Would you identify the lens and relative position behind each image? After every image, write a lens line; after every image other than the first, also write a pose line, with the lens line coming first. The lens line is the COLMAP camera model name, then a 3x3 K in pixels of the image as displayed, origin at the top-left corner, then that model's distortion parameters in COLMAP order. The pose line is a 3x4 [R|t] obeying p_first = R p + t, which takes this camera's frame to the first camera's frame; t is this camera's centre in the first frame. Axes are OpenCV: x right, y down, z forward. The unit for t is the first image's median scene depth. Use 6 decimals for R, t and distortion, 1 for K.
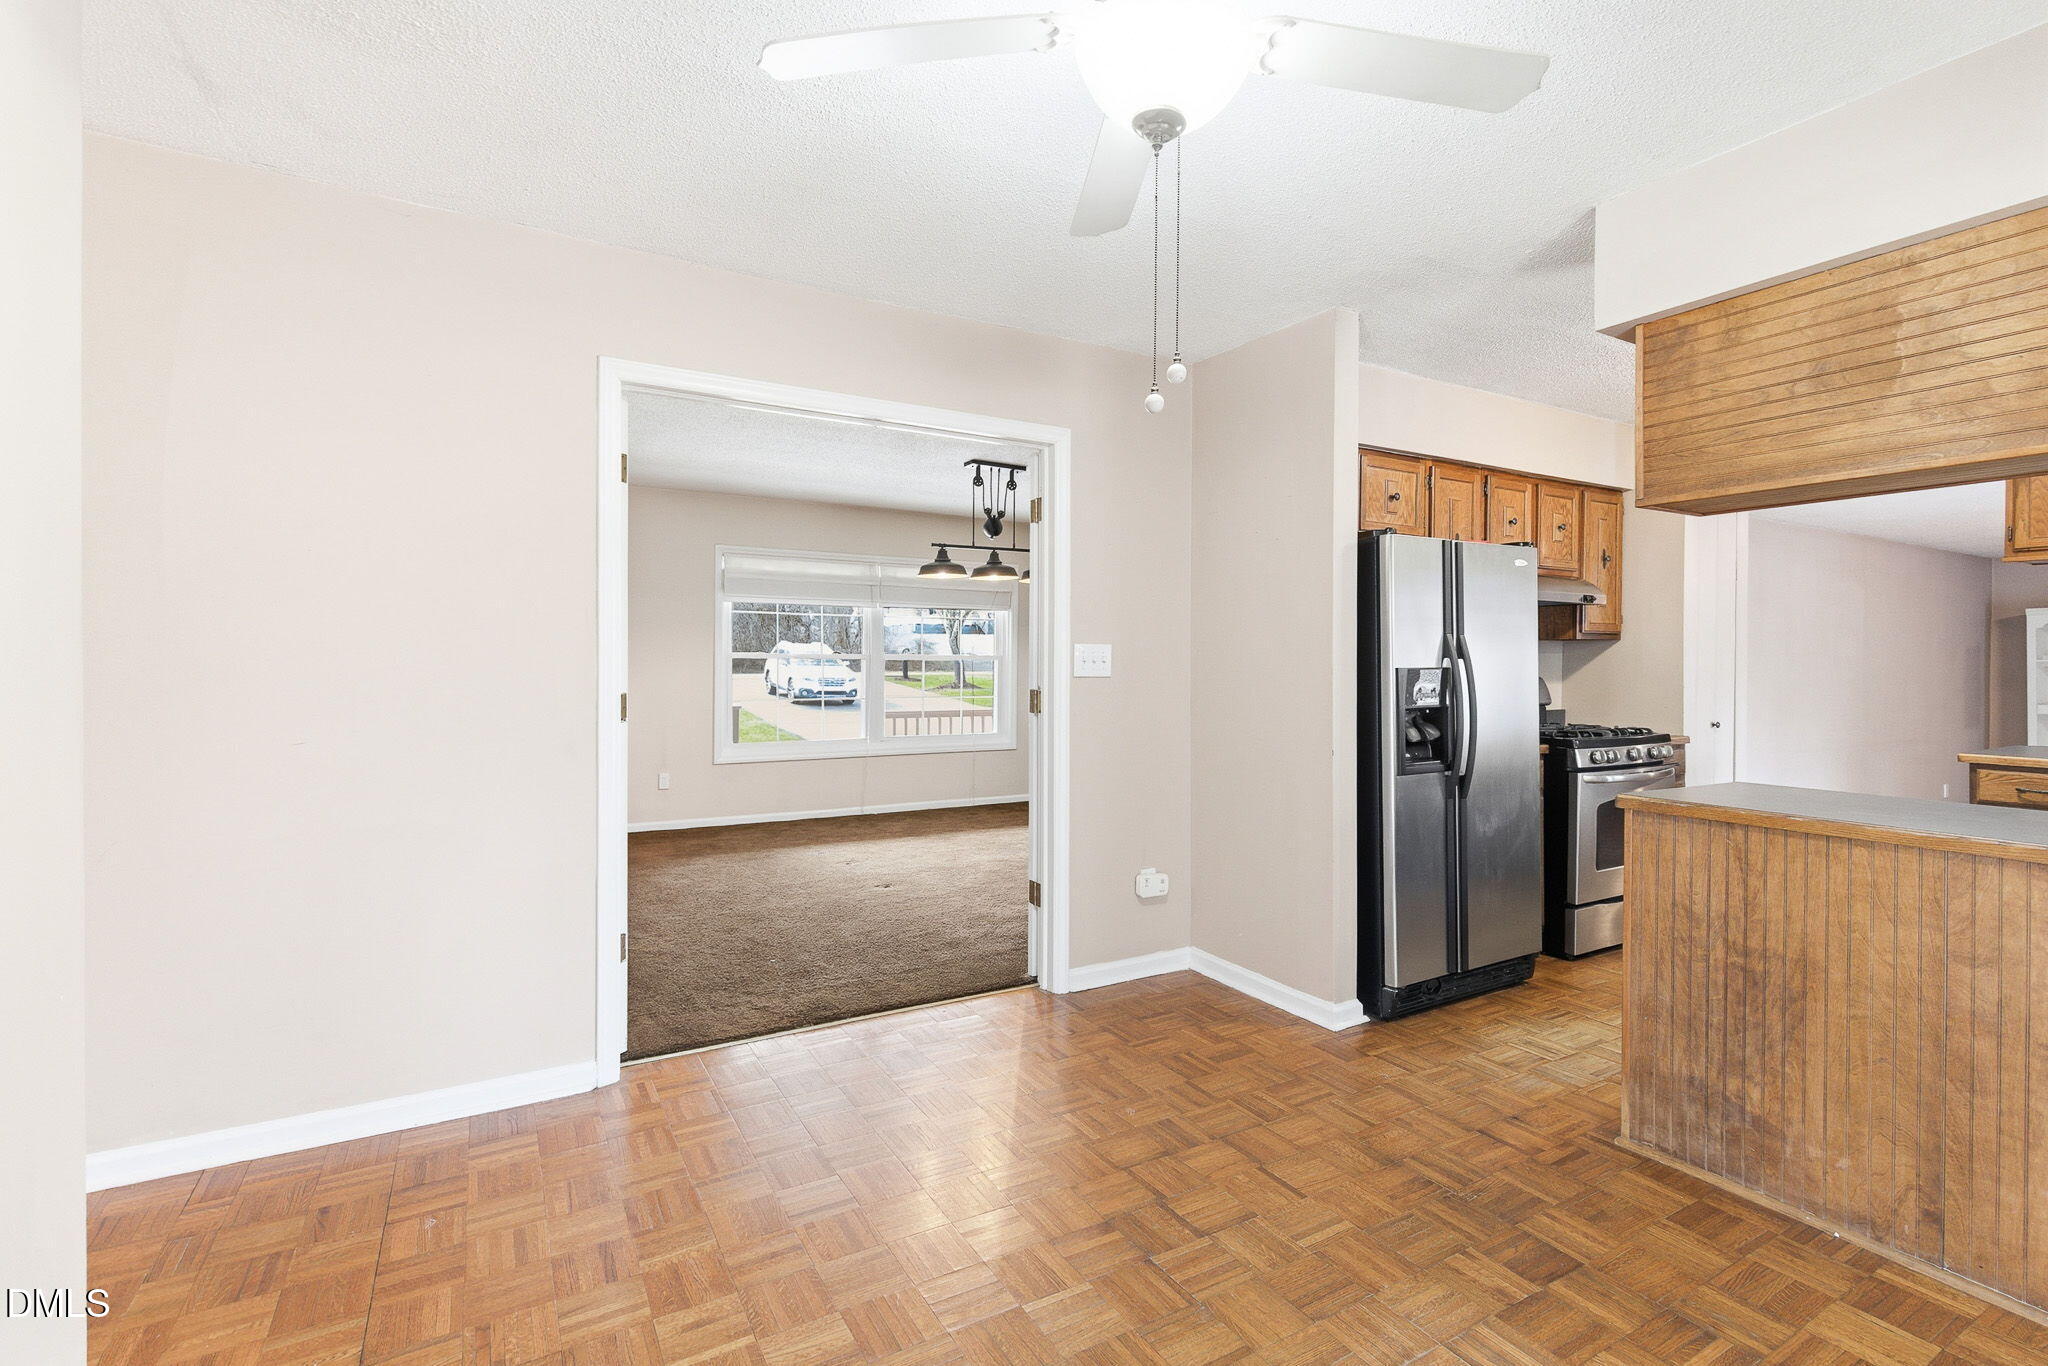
lens RADIAL K [[933.2, 0, 1021.7], [0, 933.2, 672.0], [0, 0, 1]] dist [0.001011, -0.002101]
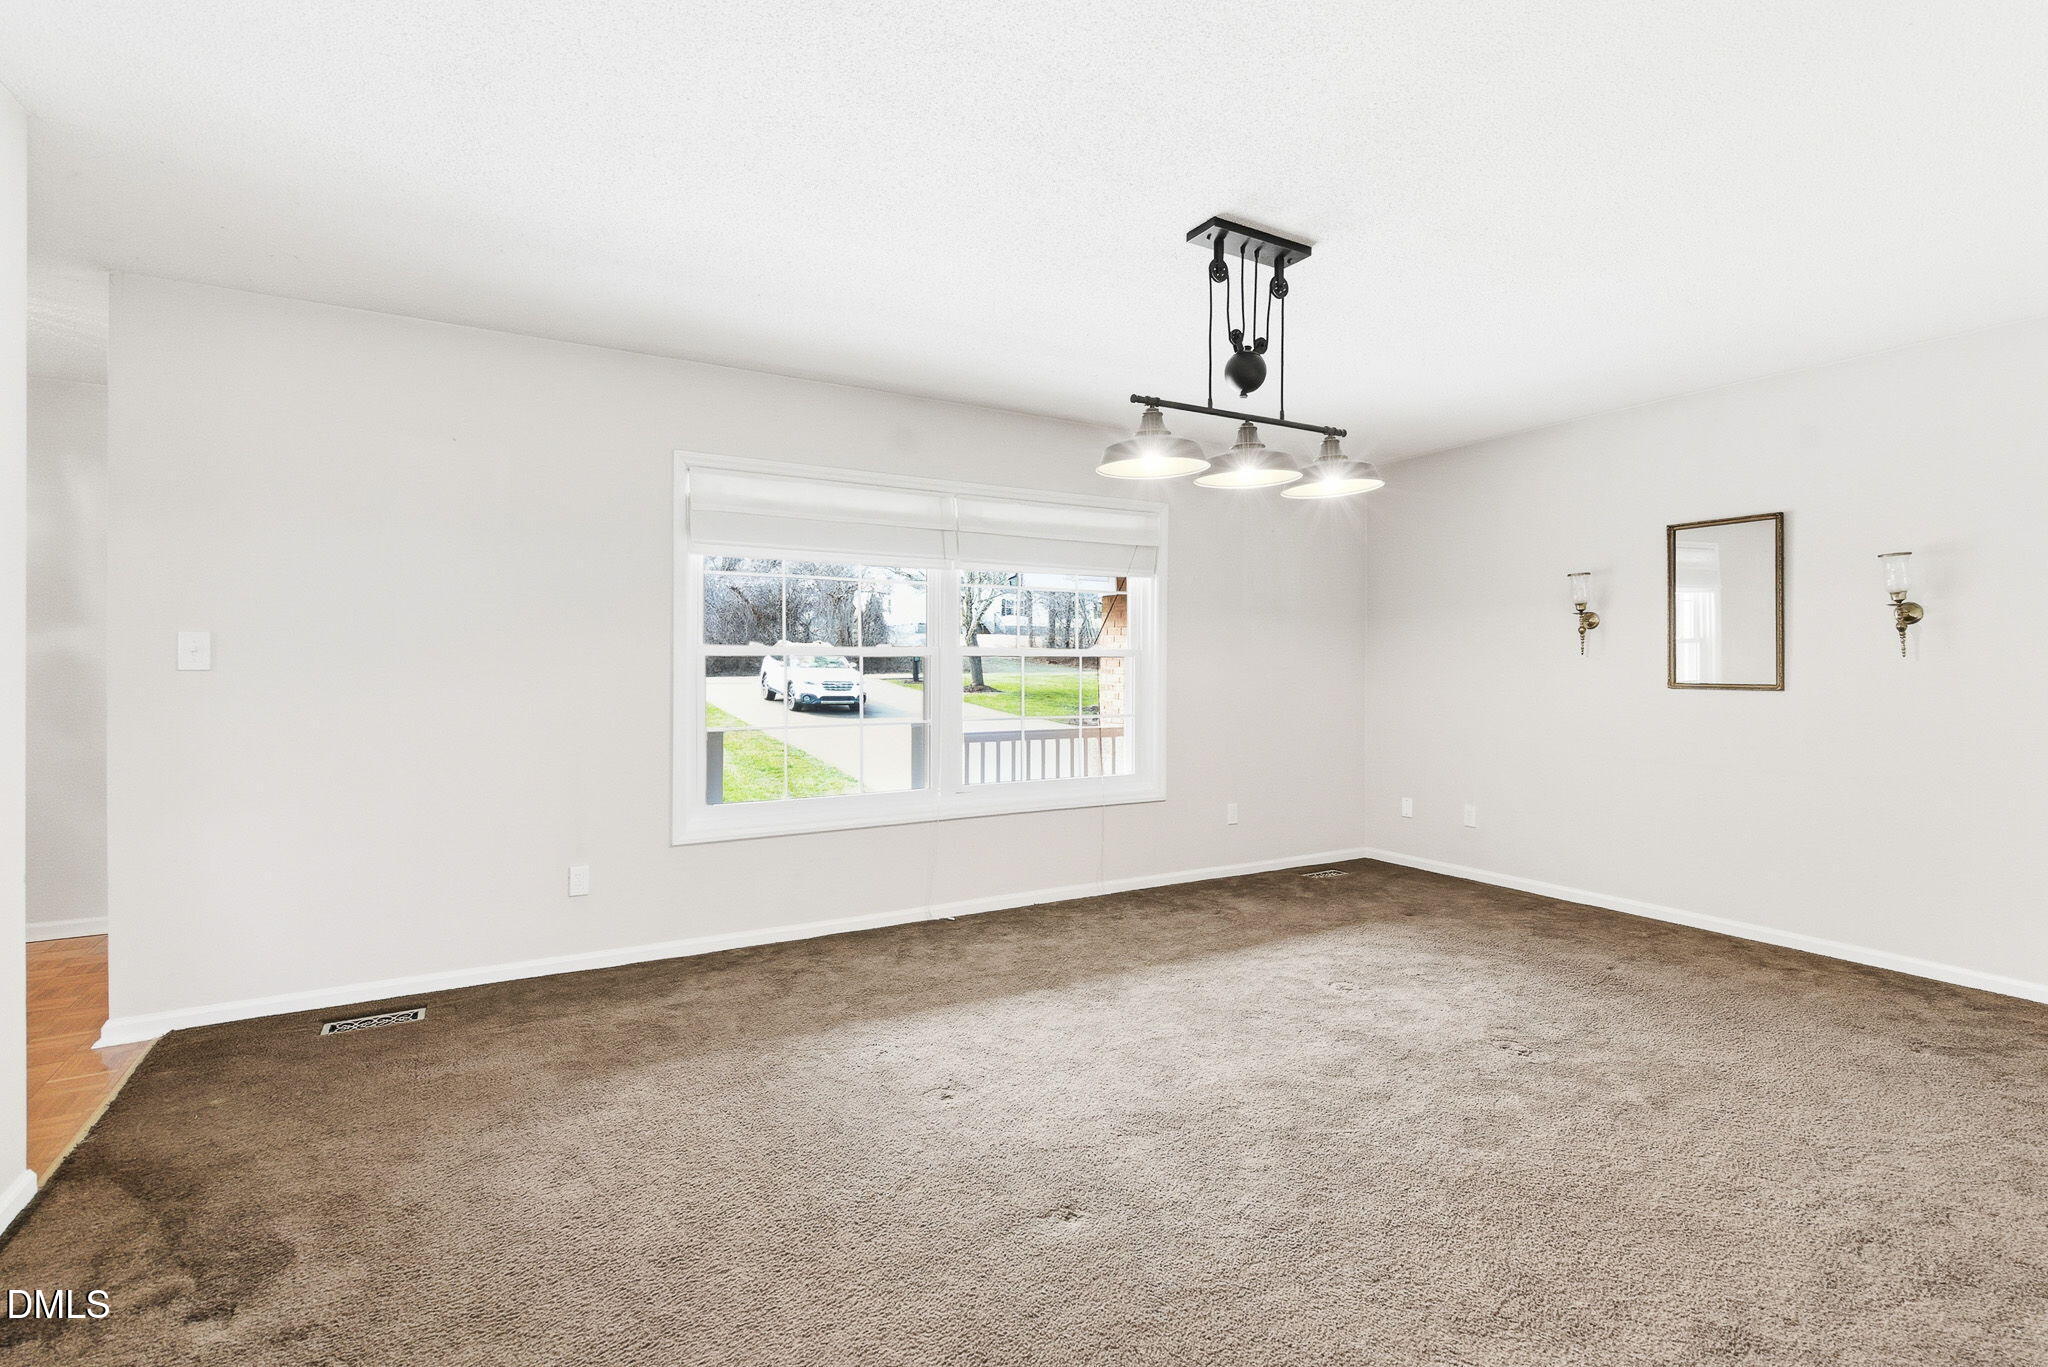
lens RADIAL K [[933.2, 0, 1024.1], [0, 933.2, 675.3], [0, 0, 1]] dist [0.001011, -0.002101]
pose [[0.999966, -0.005153, 0.006388, -0.070000], [0.005138, 0.999984, 0.002501, -0.001506], [-0.006401, -0.002469, 0.999976, 0.250989]]
